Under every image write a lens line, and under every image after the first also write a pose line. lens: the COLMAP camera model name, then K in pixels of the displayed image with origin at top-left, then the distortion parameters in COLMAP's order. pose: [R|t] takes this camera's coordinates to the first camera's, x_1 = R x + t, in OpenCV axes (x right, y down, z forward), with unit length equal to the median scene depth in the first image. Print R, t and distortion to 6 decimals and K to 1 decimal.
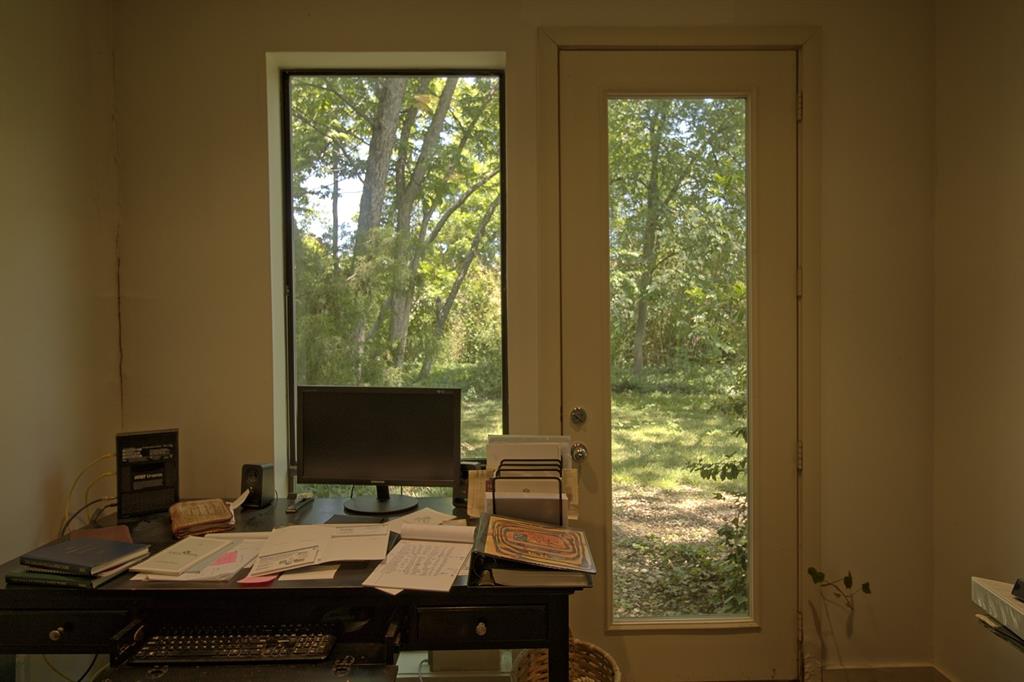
lens RADIAL K [[567.7, 0, 515.5], [0, 567.7, 337.9], [0, 0, 1]] dist [-0.001938, 0.000711]
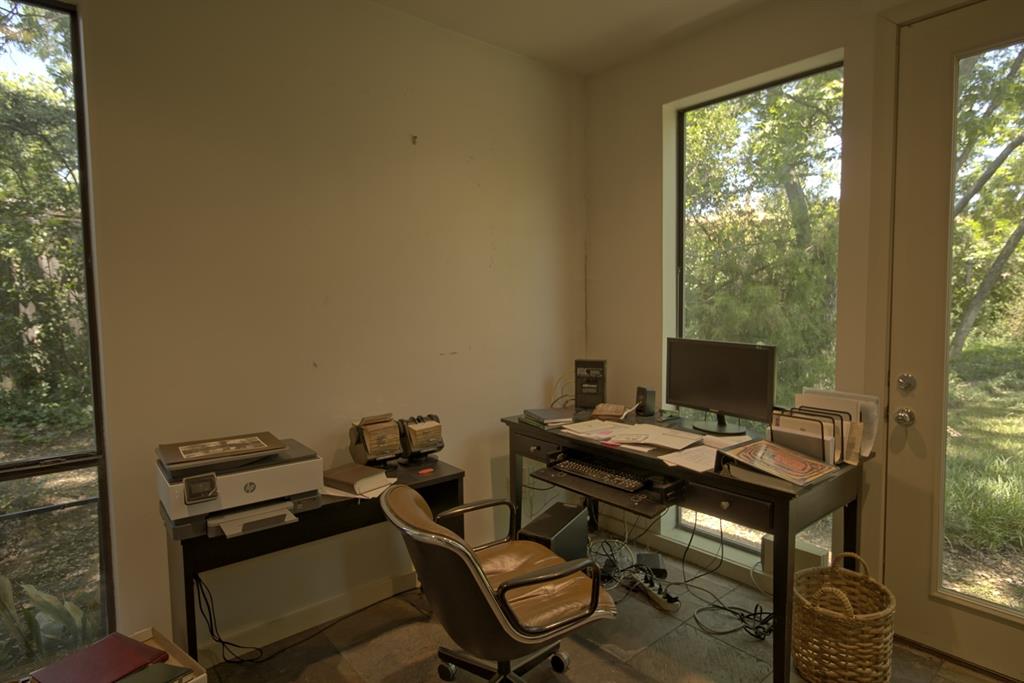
lens RADIAL K [[567.7, 0, 506.7], [0, 567.7, 339.5], [0, 0, 1]] dist [-0.001938, 0.000711]
pose [[0.621100, 0.055872, -0.781737, 0.537543], [-0.008392, 0.997873, 0.064652, -0.001731], [0.783687, -0.033595, 0.620247, -0.249938]]
